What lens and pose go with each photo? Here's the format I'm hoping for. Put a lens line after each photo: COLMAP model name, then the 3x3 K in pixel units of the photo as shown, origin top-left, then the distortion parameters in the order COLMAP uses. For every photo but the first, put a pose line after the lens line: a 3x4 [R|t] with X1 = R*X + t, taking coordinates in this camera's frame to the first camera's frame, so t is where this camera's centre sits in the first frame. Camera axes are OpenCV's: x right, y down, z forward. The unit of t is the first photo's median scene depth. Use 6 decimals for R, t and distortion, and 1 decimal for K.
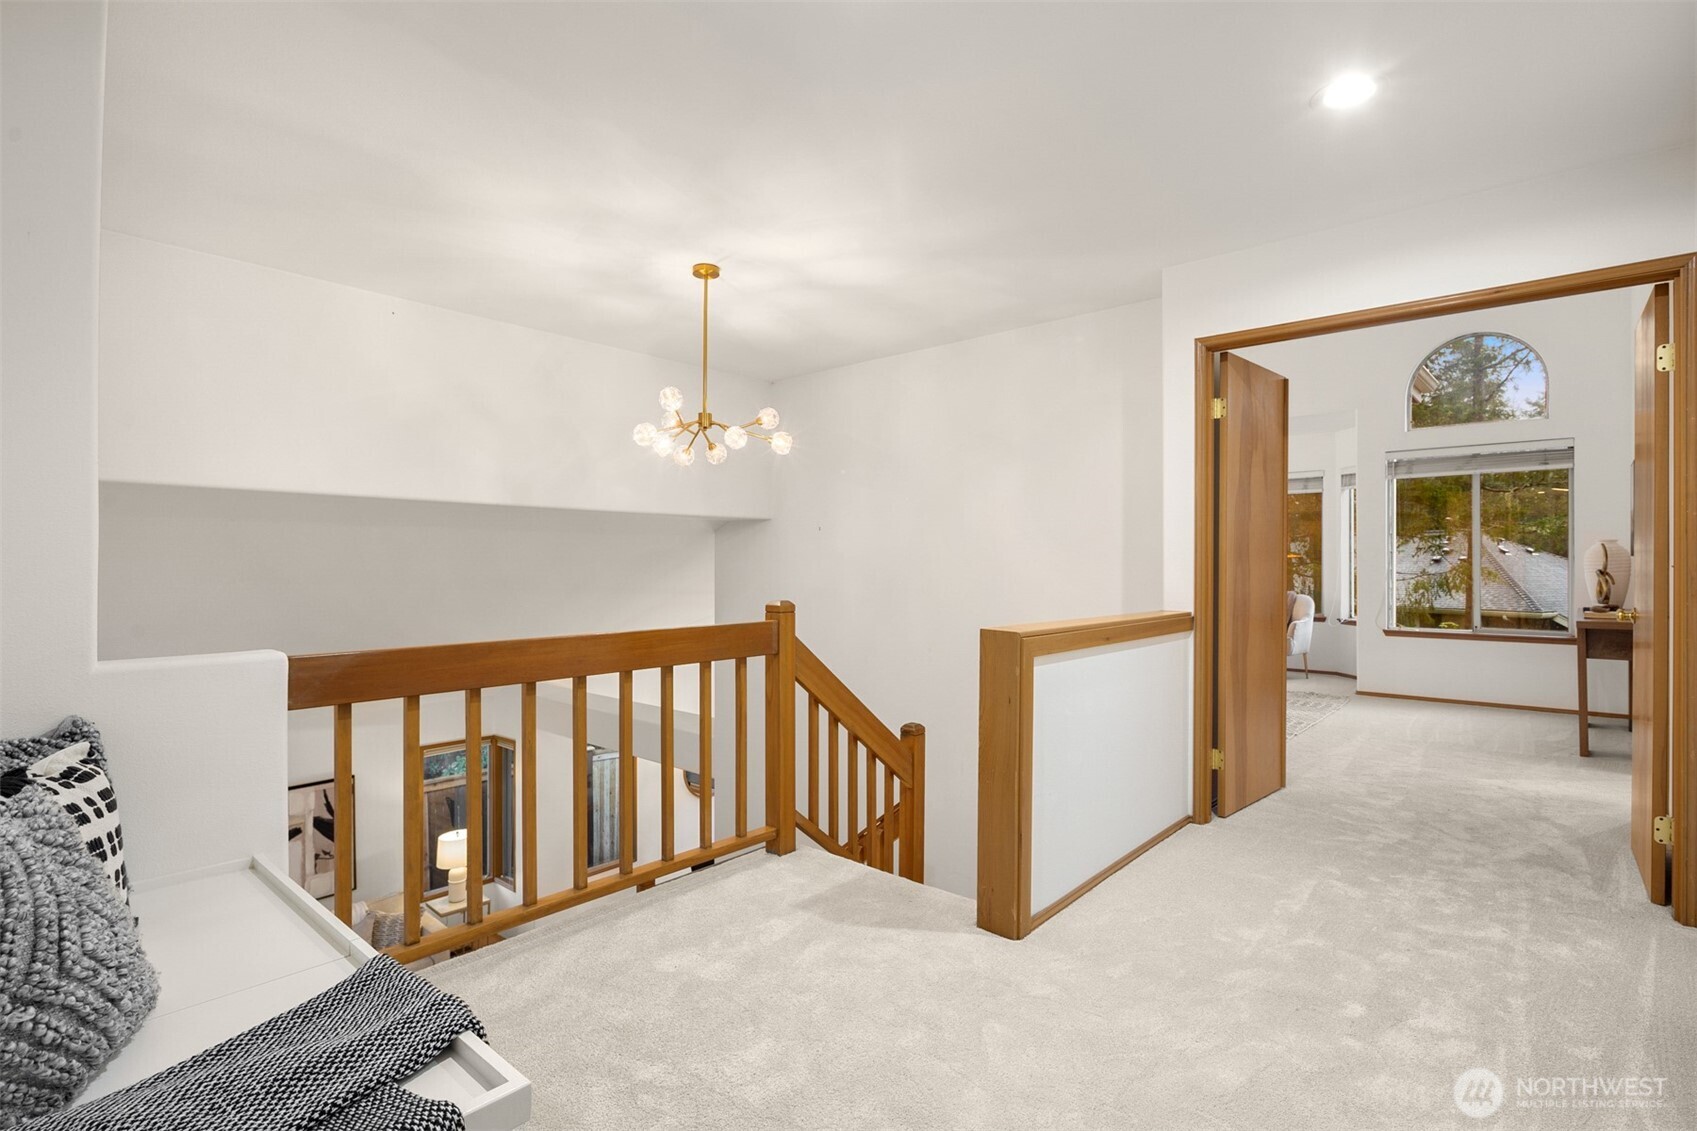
lens RADIAL K [[818.8, 0, 852.1], [0, 818.8, 570.6], [0, 0, 1]] dist [0.007597, -0.004647]
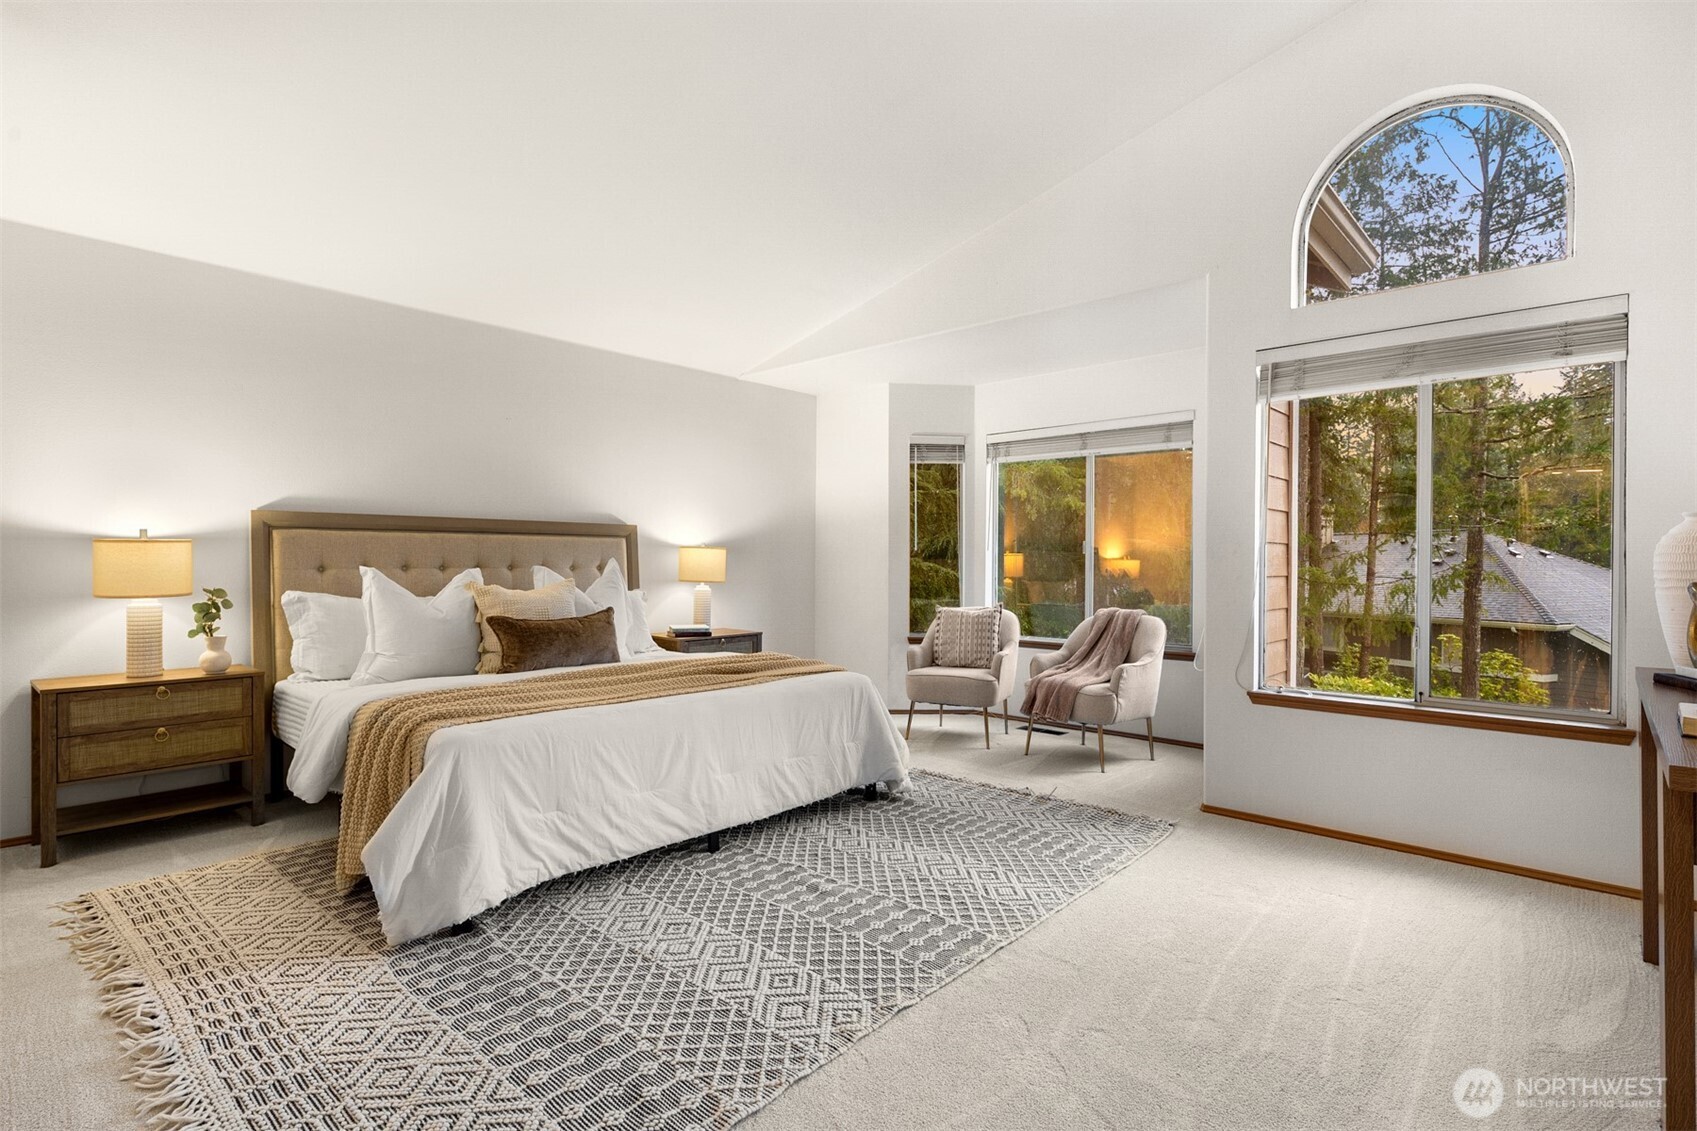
lens RADIAL K [[818.8, 0, 843.8], [0, 818.8, 565.8], [0, 0, 1]] dist [0.007597, -0.004647]
pose [[0.999823, 0.009352, -0.016333, 0.331423], [-0.009395, 0.999953, -0.002582, -0.002727], [0.016308, 0.002735, 0.999863, 0.394346]]
